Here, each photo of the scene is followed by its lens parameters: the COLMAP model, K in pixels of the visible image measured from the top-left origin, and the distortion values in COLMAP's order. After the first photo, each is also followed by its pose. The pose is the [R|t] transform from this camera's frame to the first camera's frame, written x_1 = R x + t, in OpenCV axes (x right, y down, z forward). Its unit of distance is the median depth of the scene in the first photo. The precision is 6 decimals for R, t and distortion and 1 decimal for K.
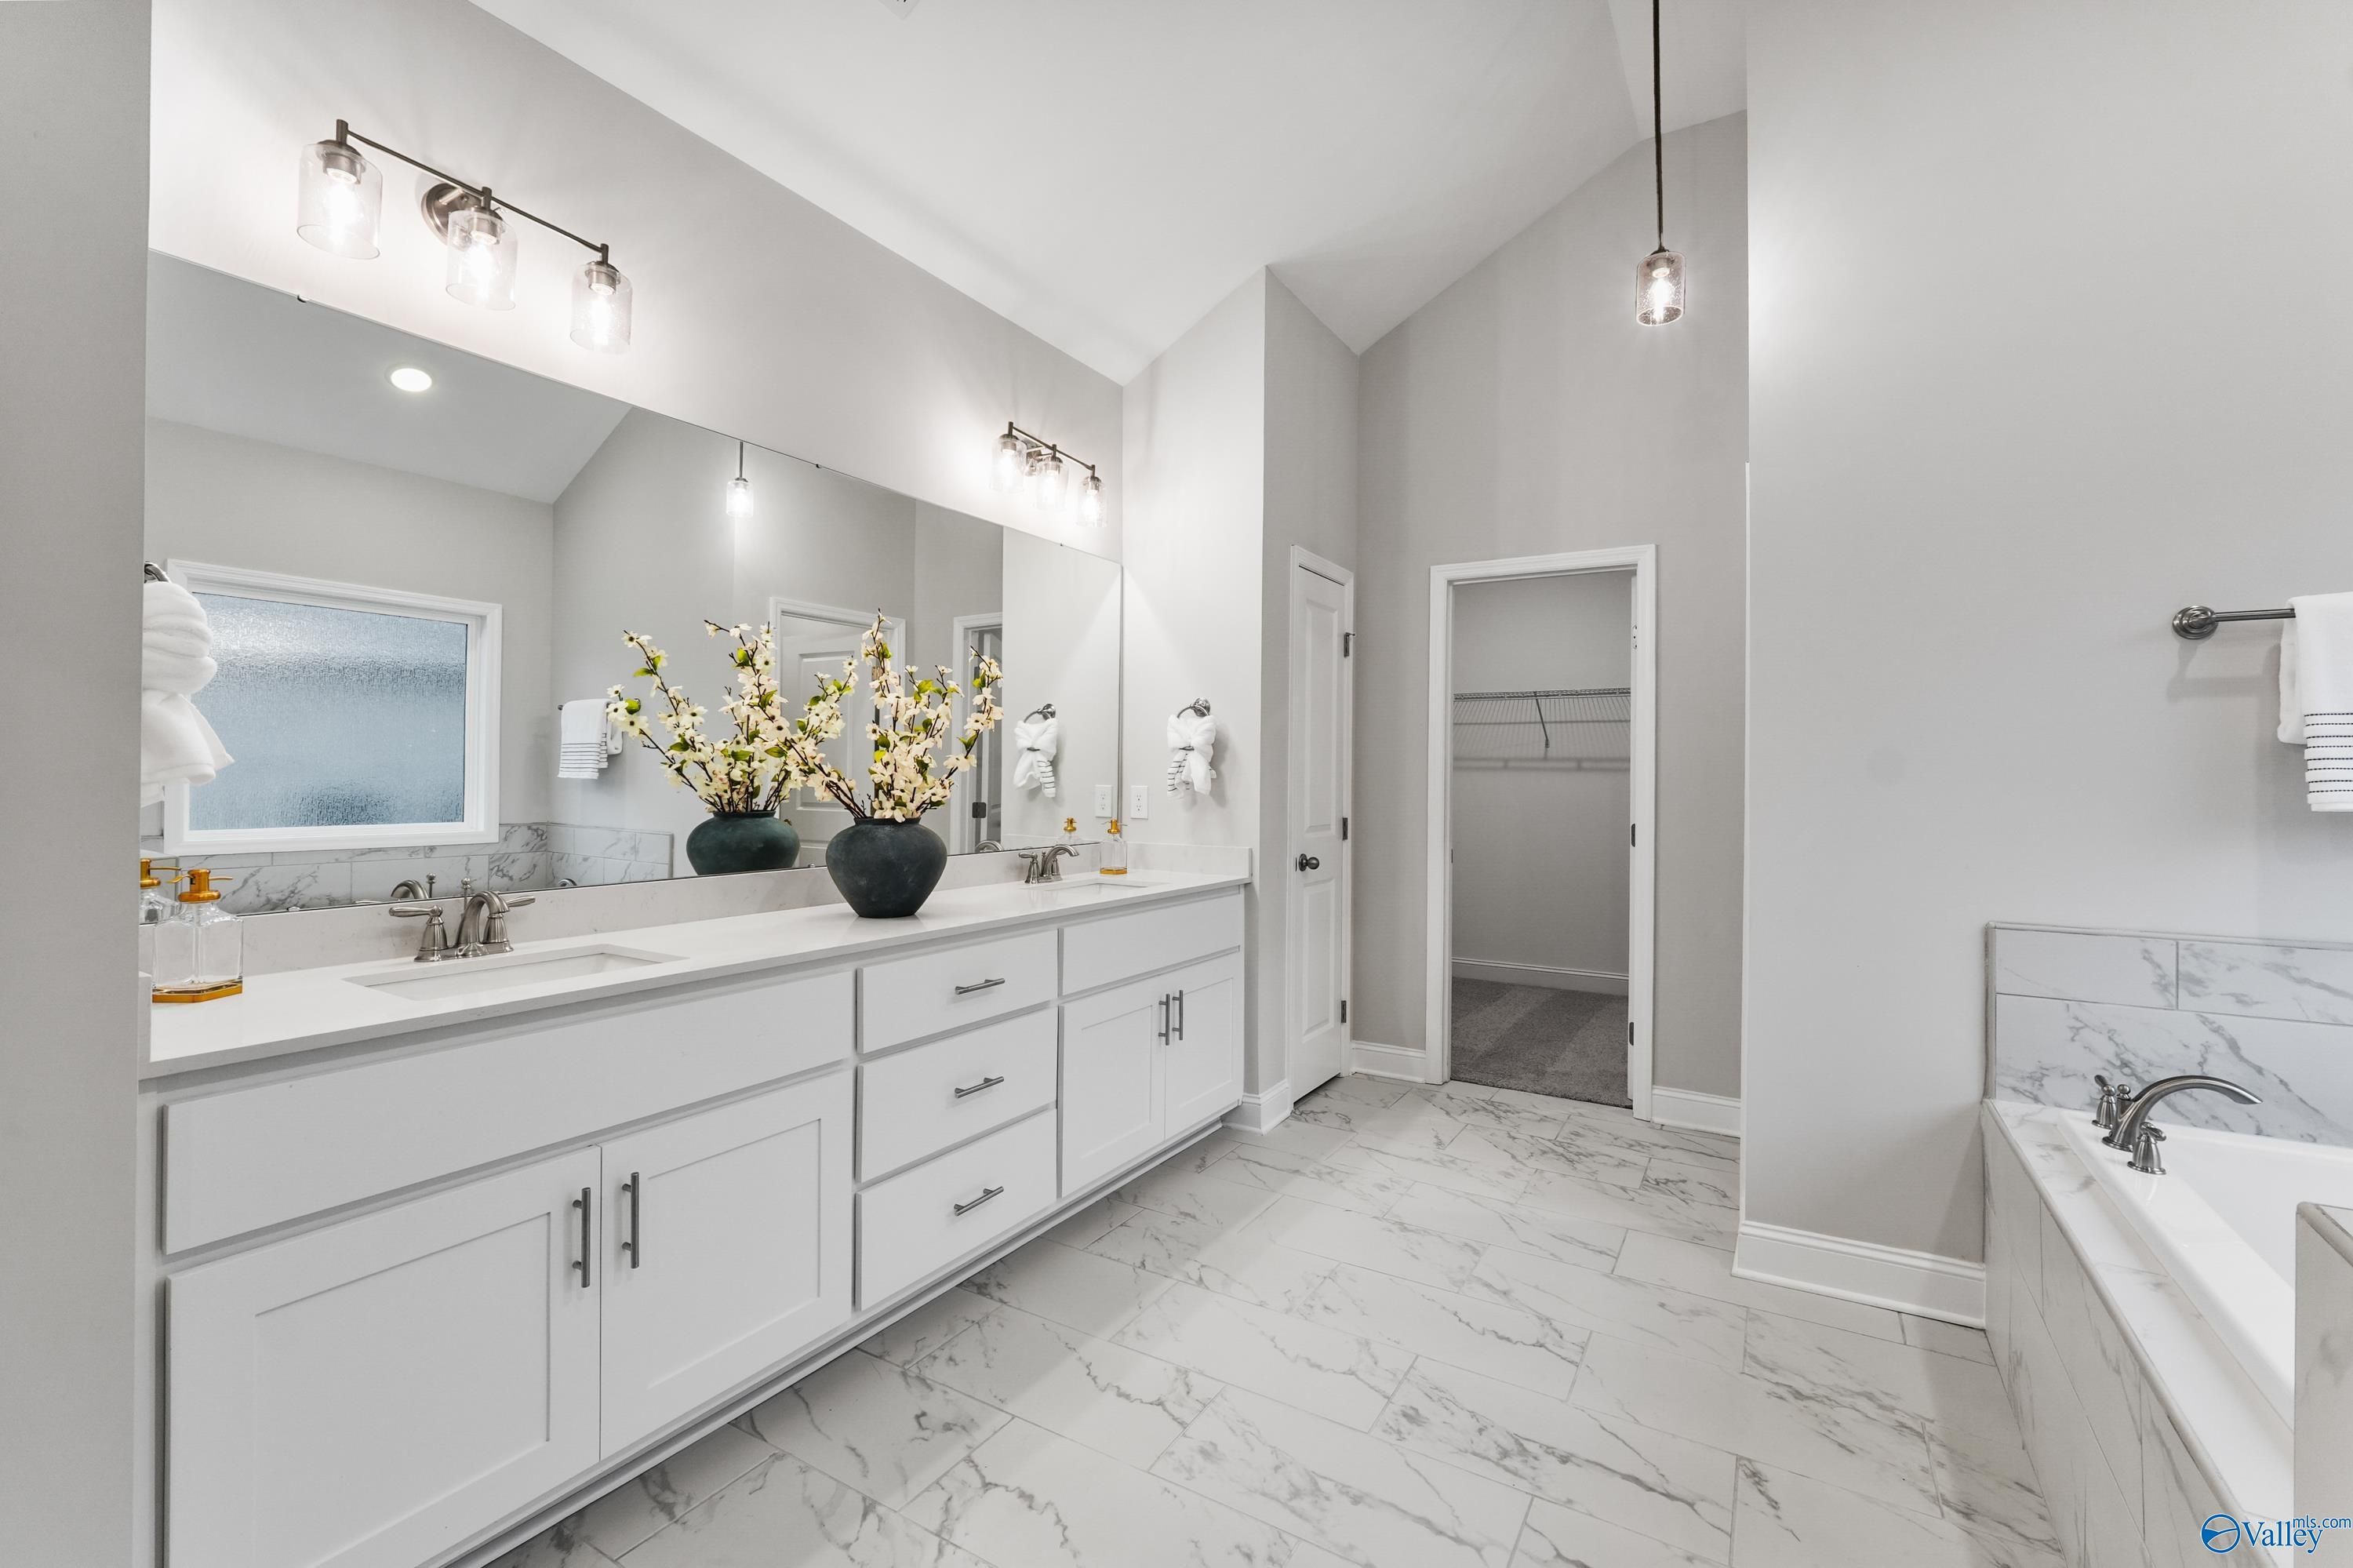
lens RADIAL K [[1031.2, 0, 1177.7], [0, 1031.2, 779.5], [0, 0, 1]] dist [0.000457, 0.000123]
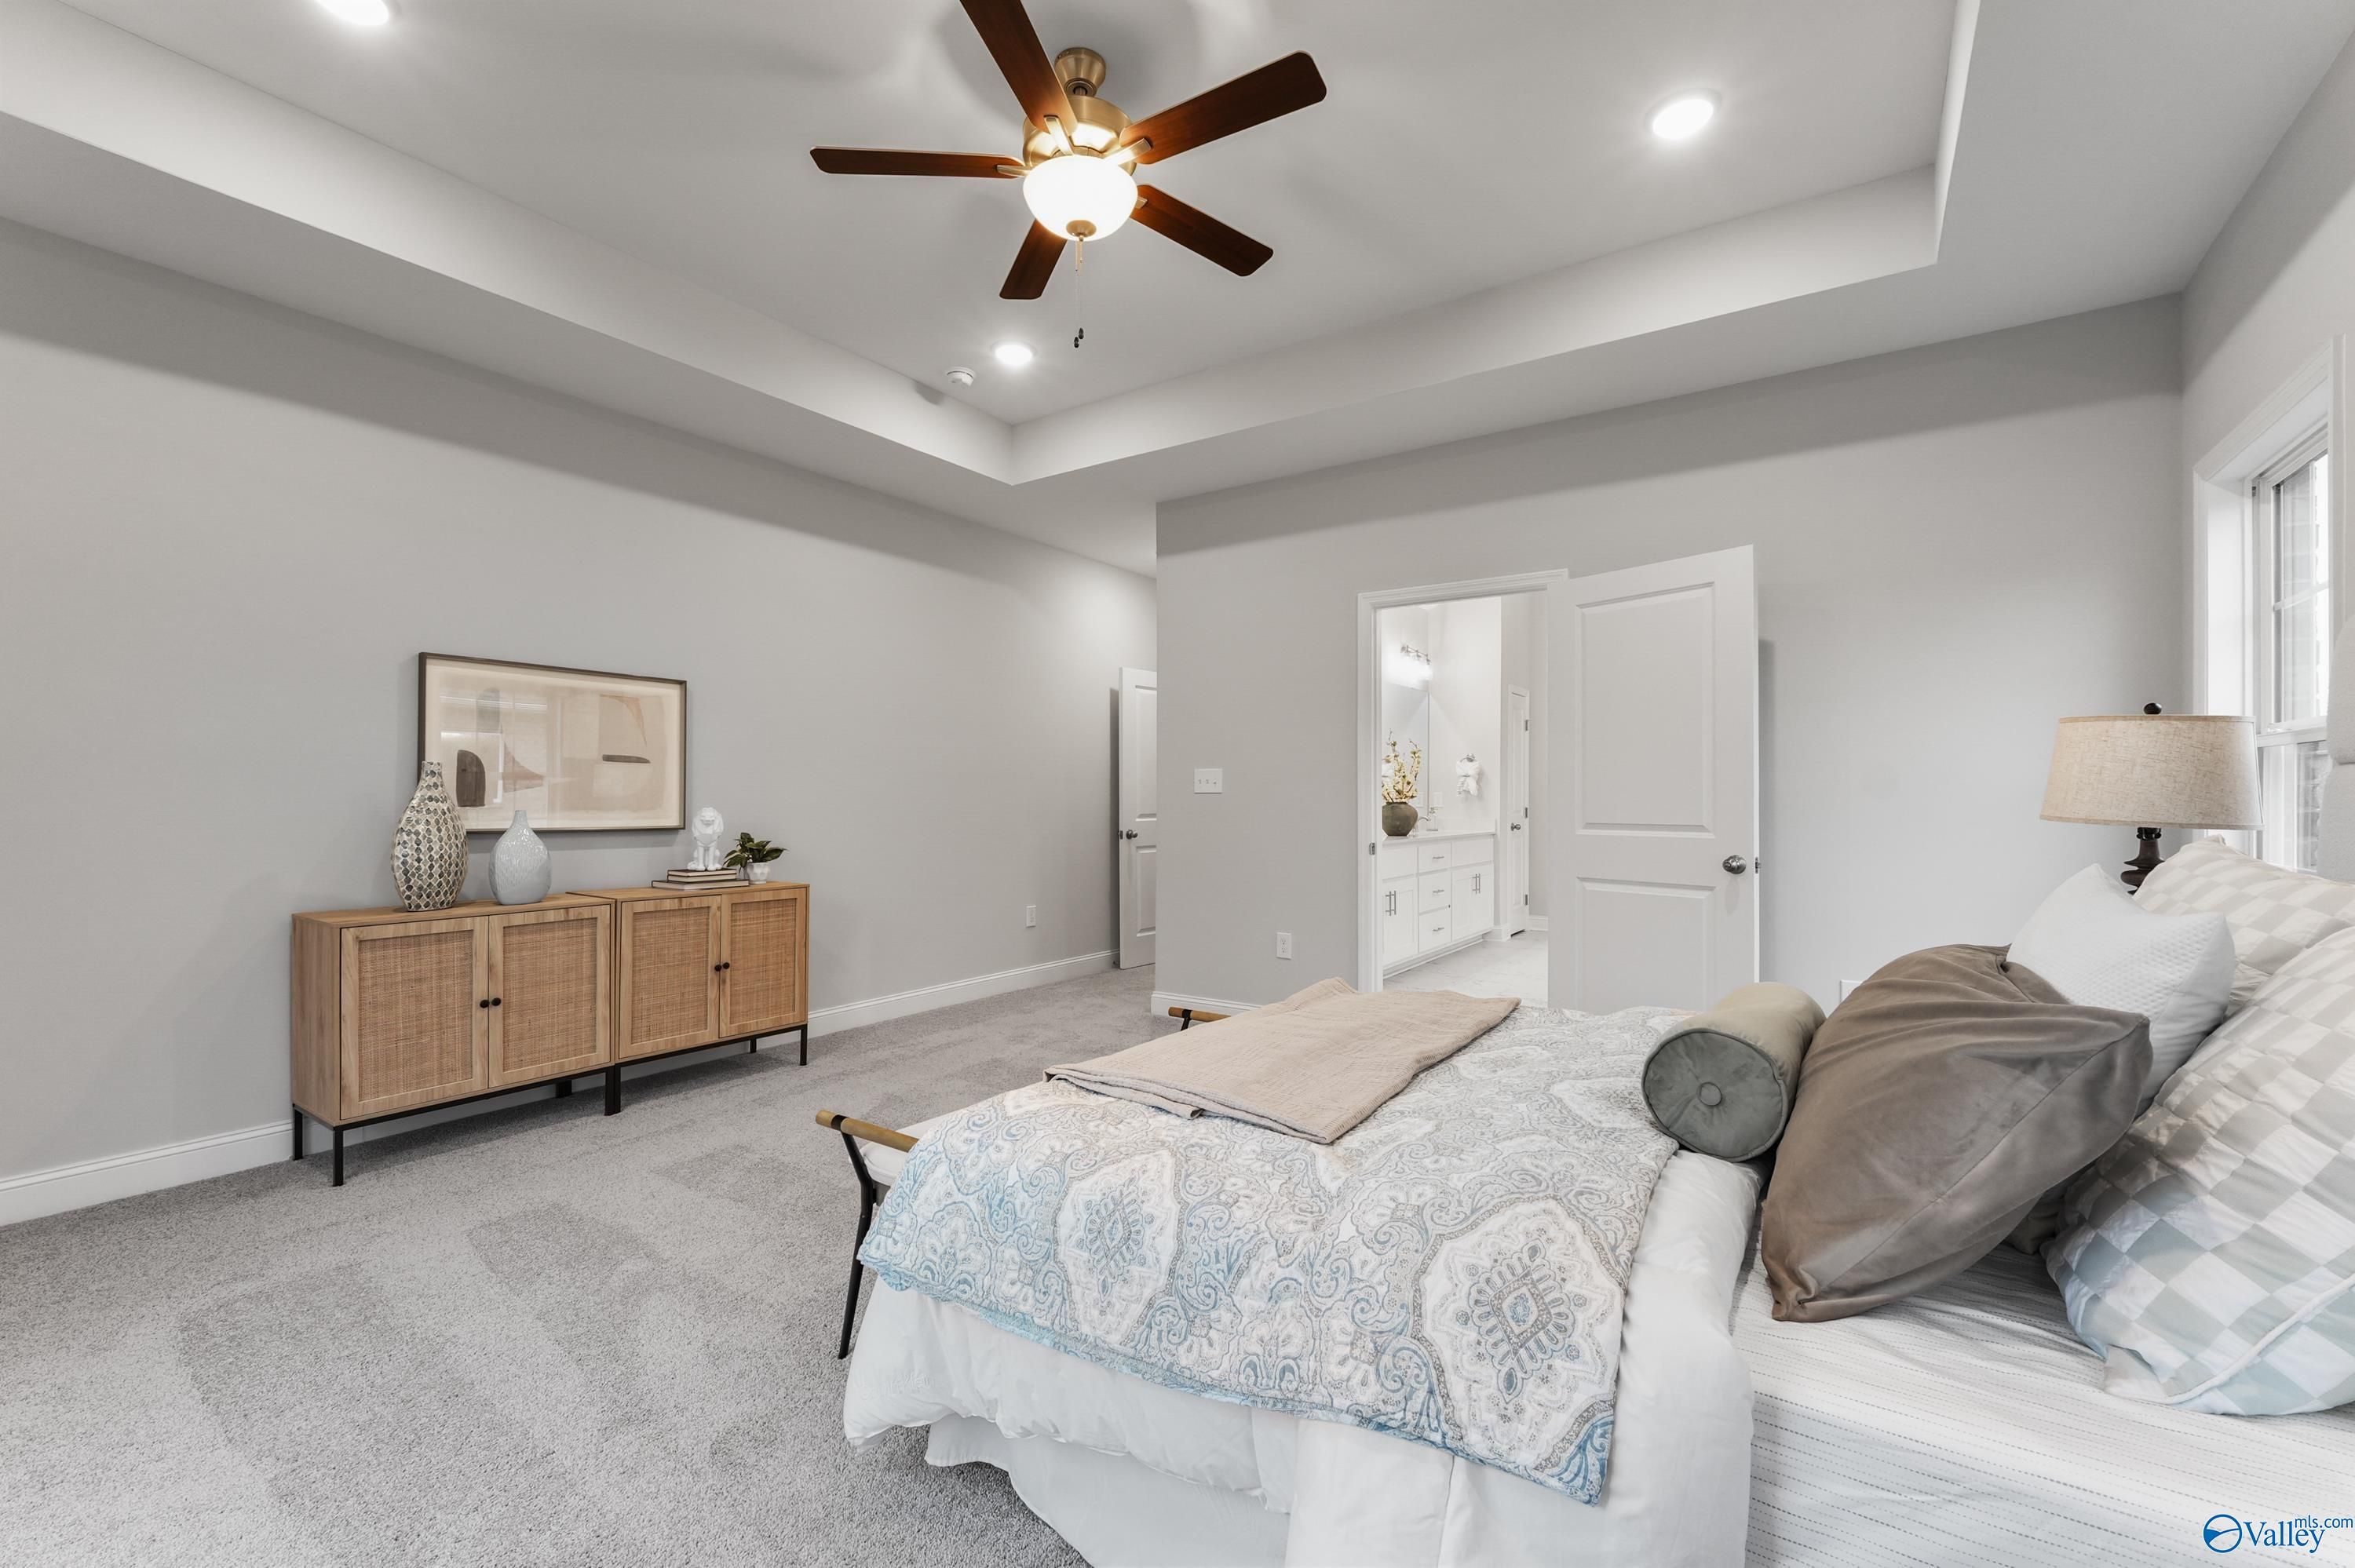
lens RADIAL K [[1031.9, 0, 1174.4], [0, 1031.9, 788.9], [0, 0, 1]] dist [0.000457, 0.000123]
pose [[0.999455, -0.002894, -0.032896, -0.567541], [0.002557, 0.999944, -0.010288, 0.021352], [0.032923, 0.010198, 0.999406, -1.323429]]
